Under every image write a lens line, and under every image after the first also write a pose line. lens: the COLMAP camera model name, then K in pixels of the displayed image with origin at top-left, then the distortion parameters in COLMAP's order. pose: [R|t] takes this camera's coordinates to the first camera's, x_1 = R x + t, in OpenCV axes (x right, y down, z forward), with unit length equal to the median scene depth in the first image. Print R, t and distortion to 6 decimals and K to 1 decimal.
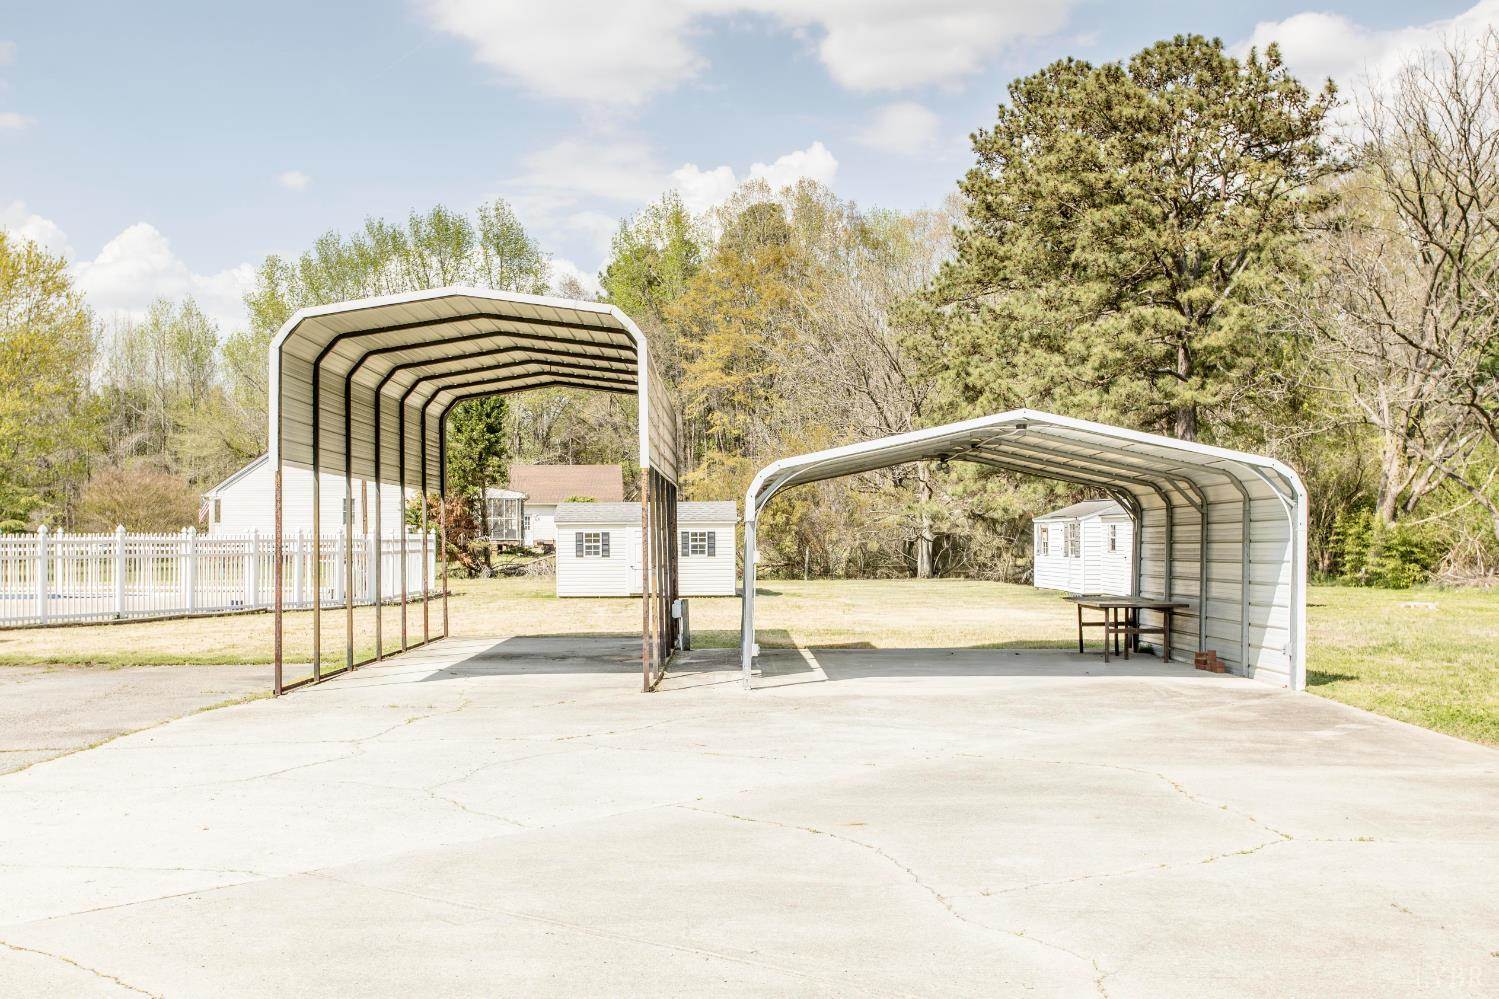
lens RADIAL K [[1659.5, 0, 749.5], [0, 1659.5, 499.5], [0, 0, 1]] dist [0.019147, 0.013944]
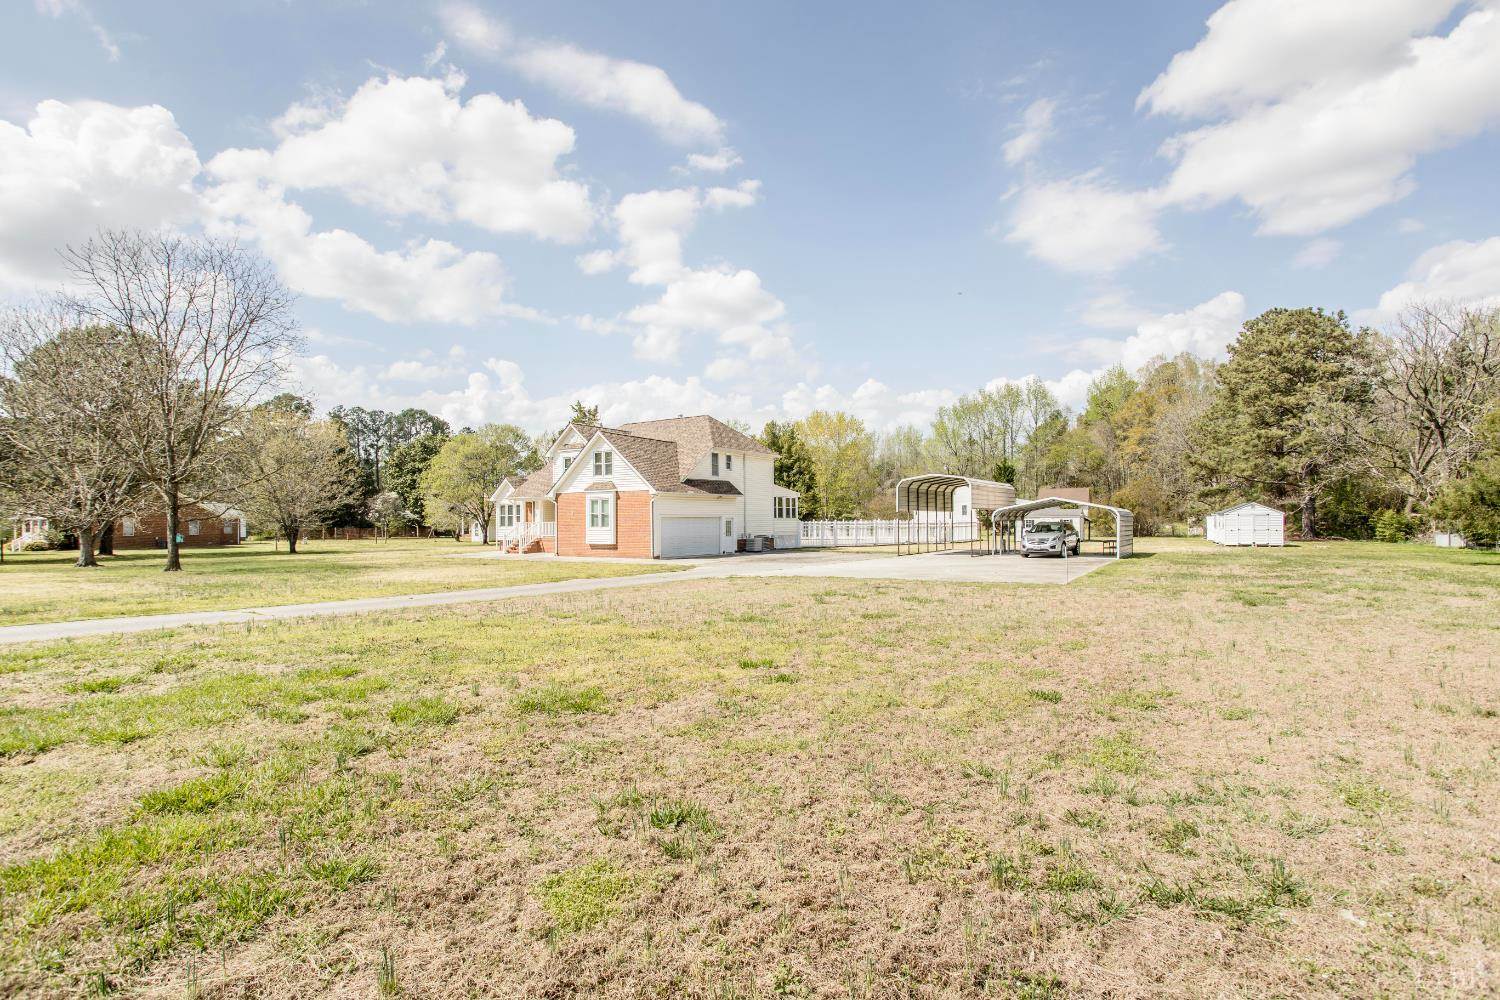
lens RADIAL K [[718.9, 0, 750.0], [0, 718.9, 500.0], [0, 0, 1]] dist [-0.000967, -0.000092]
pose [[0.852480, -0.016195, -0.522508, 0.033159], [0.014563, 0.999868, -0.007231, -0.002855], [0.522556, -0.001445, 0.852604, -0.077387]]
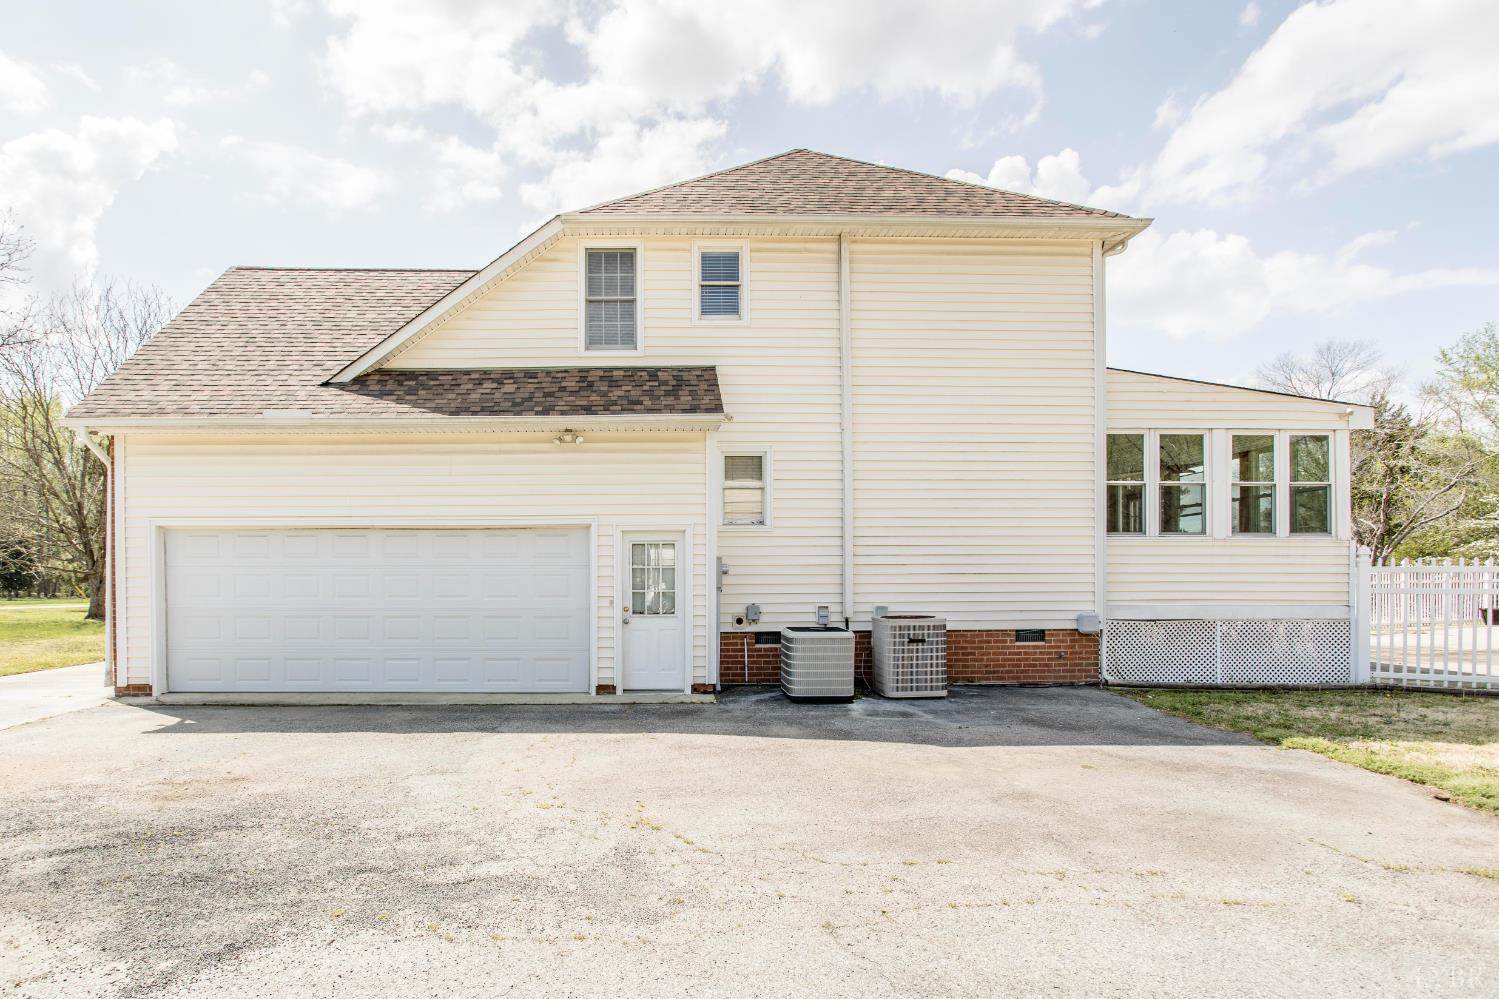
lens RADIAL K [[718.4, 0, 749.5], [0, 718.4, 499.5], [0, 0, 1]] dist [-0.000967, -0.000092]
pose [[0.043566, -0.003999, -0.999043, -0.178416], [0.012357, 0.999918, -0.003464, 0.002728], [0.998974, -0.012194, 0.043612, 0.472370]]
